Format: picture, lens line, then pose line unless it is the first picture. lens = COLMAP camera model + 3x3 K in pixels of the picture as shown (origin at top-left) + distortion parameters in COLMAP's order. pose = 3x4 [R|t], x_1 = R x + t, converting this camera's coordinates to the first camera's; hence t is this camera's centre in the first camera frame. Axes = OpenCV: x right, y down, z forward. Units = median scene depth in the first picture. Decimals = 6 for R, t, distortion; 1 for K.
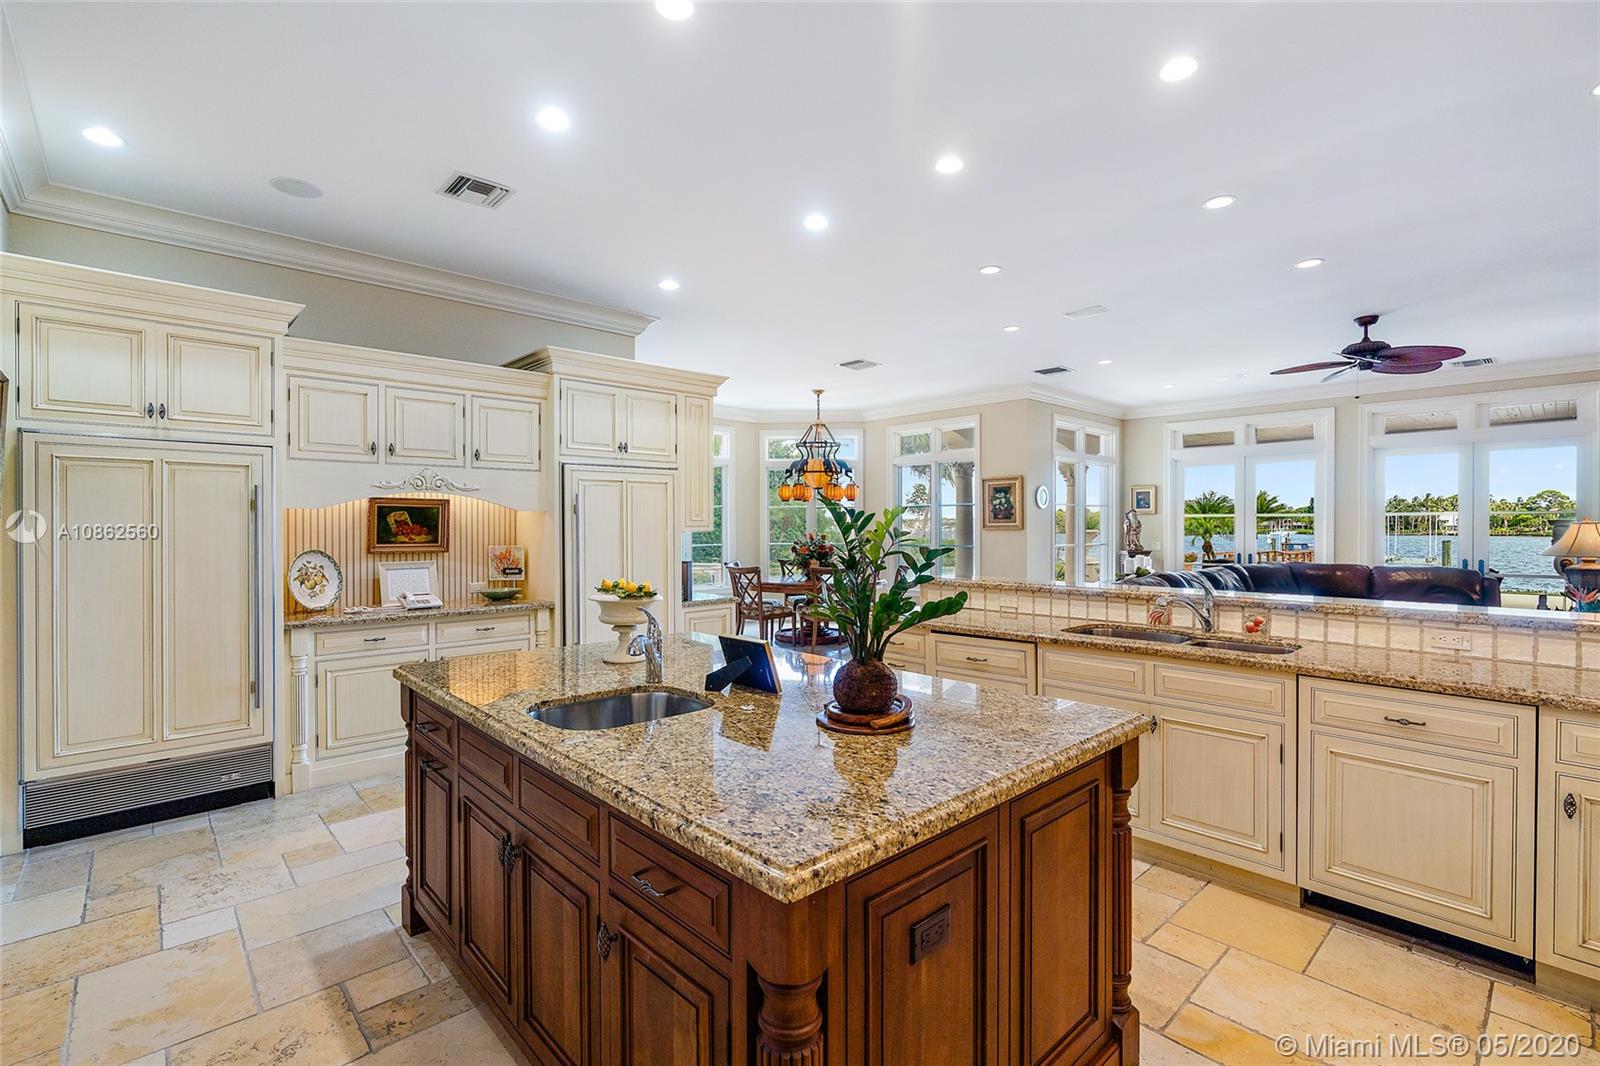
lens RADIAL K [[726.9, 0, 803.3], [0, 726.9, 530.8], [0, 0, 1]] dist [0.003701, 0.000322]
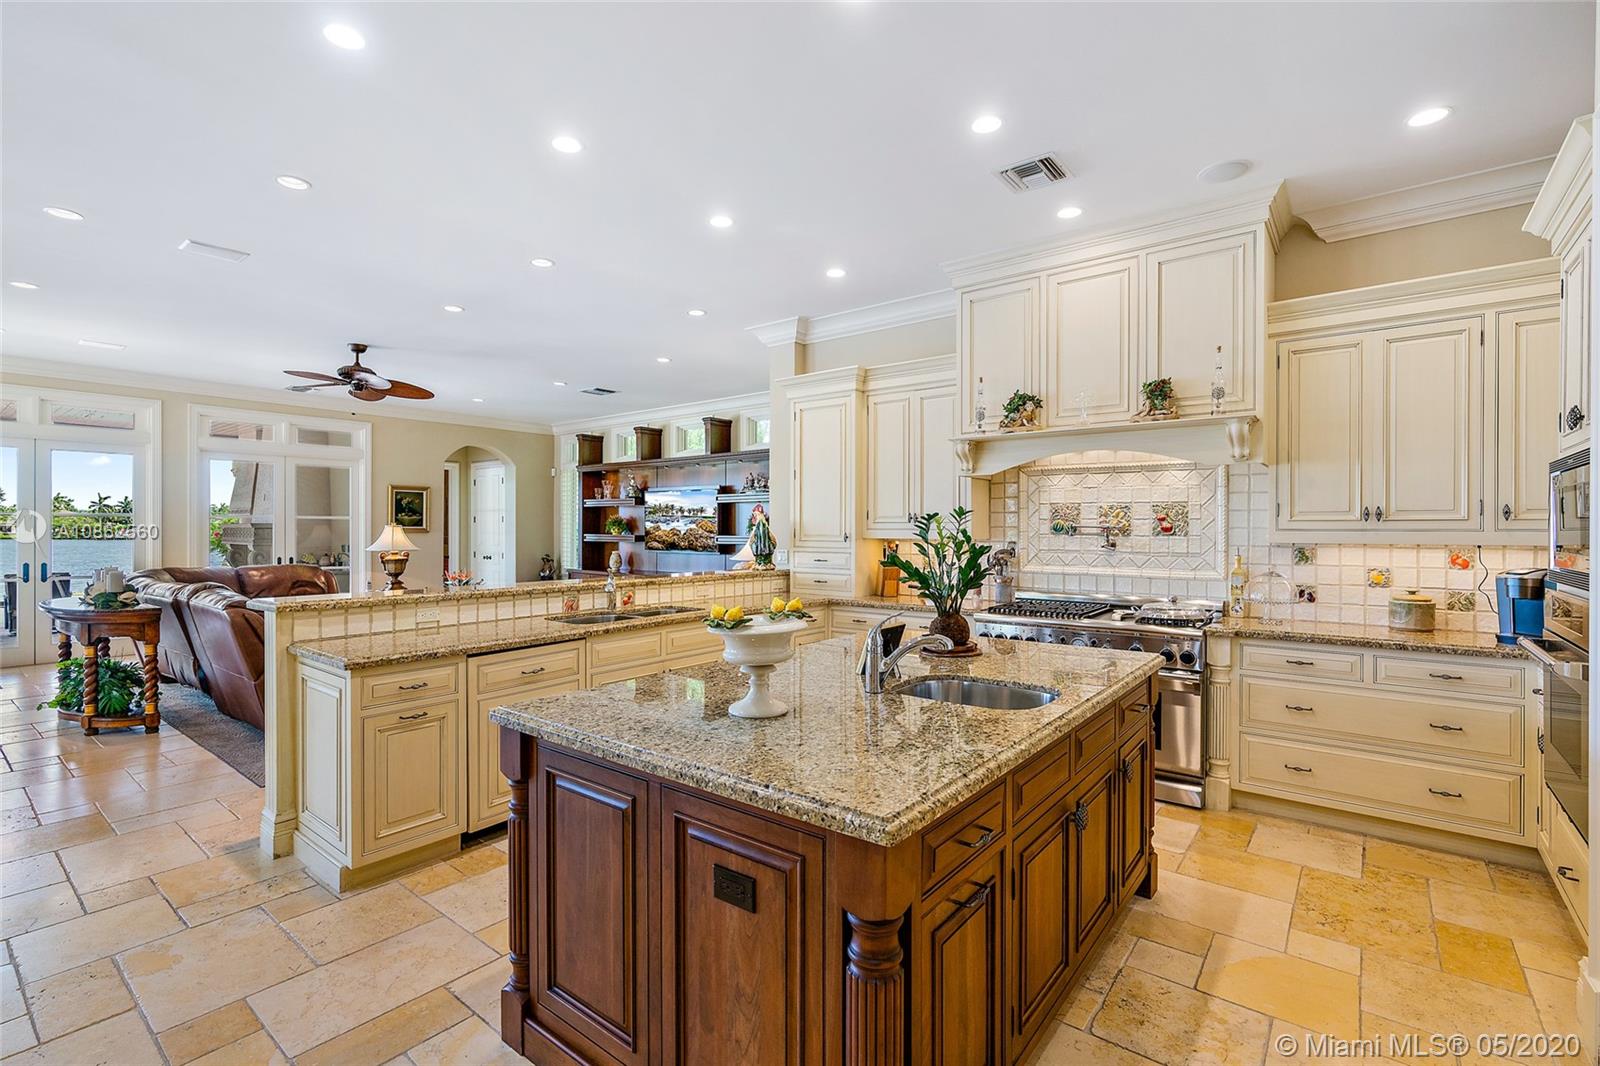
lens RADIAL K [[726.9, 0, 800.6], [0, 726.9, 529.7], [0, 0, 1]] dist [0.003701, 0.000322]
pose [[-0.148176, -0.003344, 0.988955, -0.329763], [0.006311, 0.999971, 0.004327, -0.003578], [-0.988941, 0.006882, -0.148151, 0.351634]]
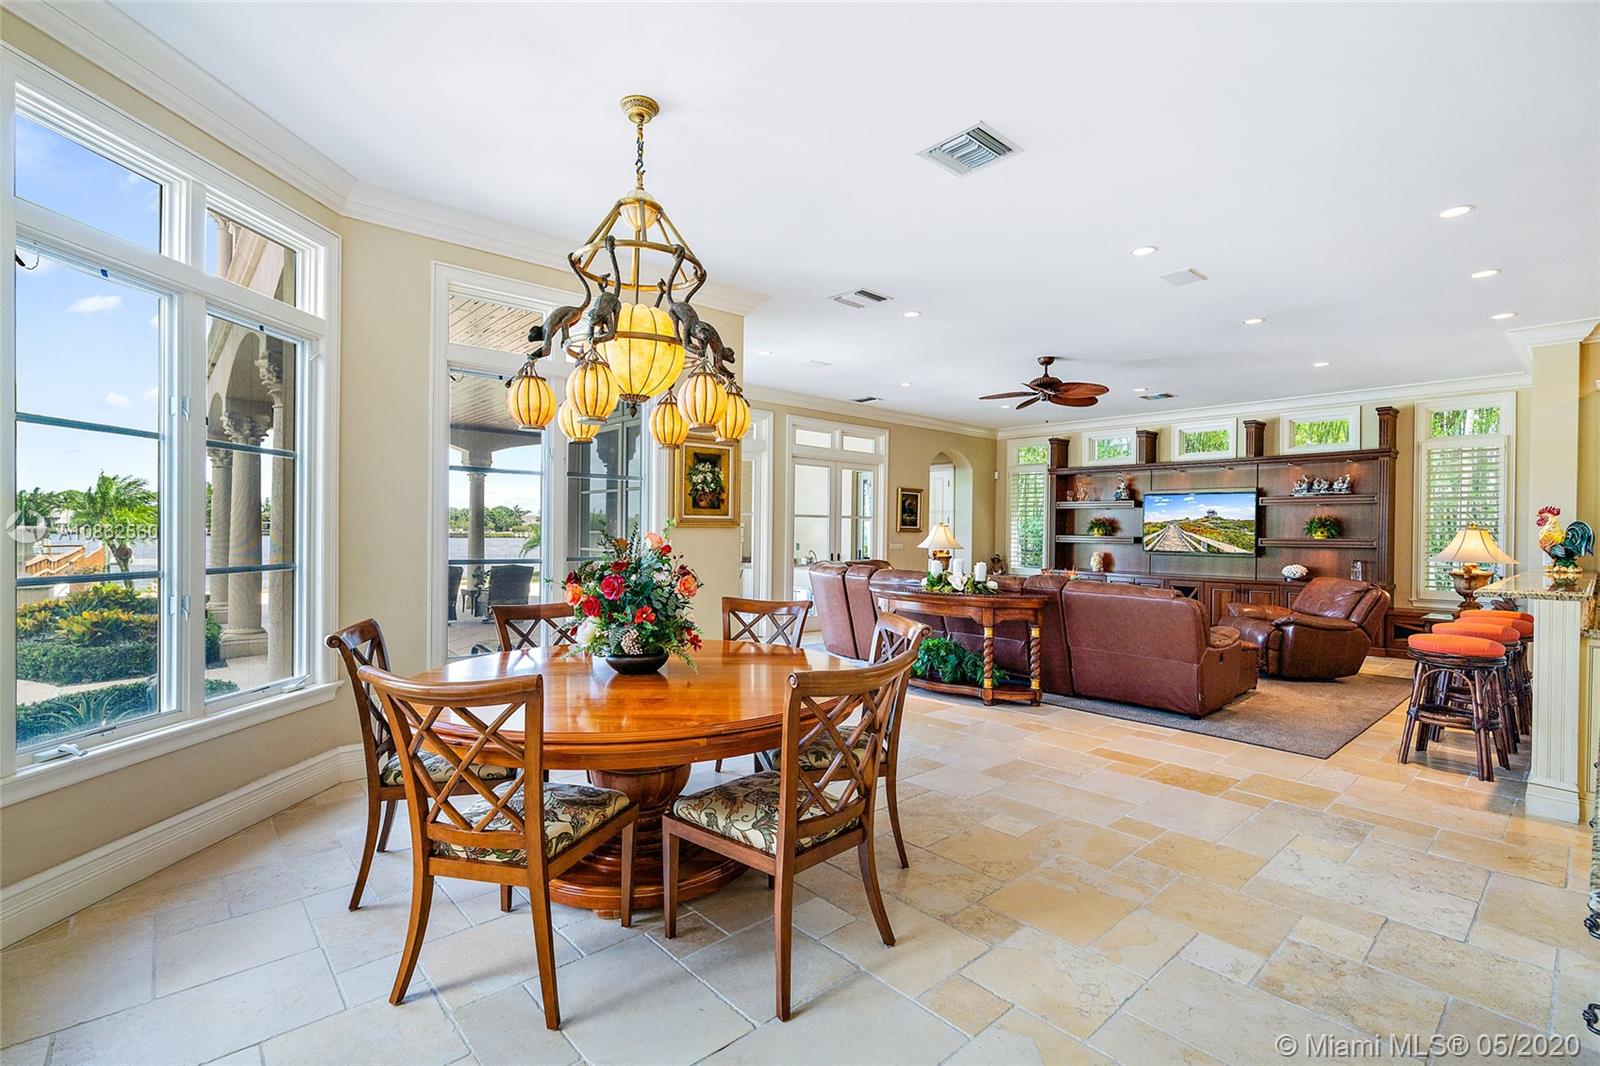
lens RADIAL K [[726.9, 0, 798.6], [0, 726.9, 537.4], [0, 0, 1]] dist [0.003701, 0.000322]
pose [[0.027482, -0.008147, 0.999589, -0.345879], [-0.003878, 0.999958, 0.008256, 0.002580], [-0.999615, -0.004104, 0.027450, 1.003017]]
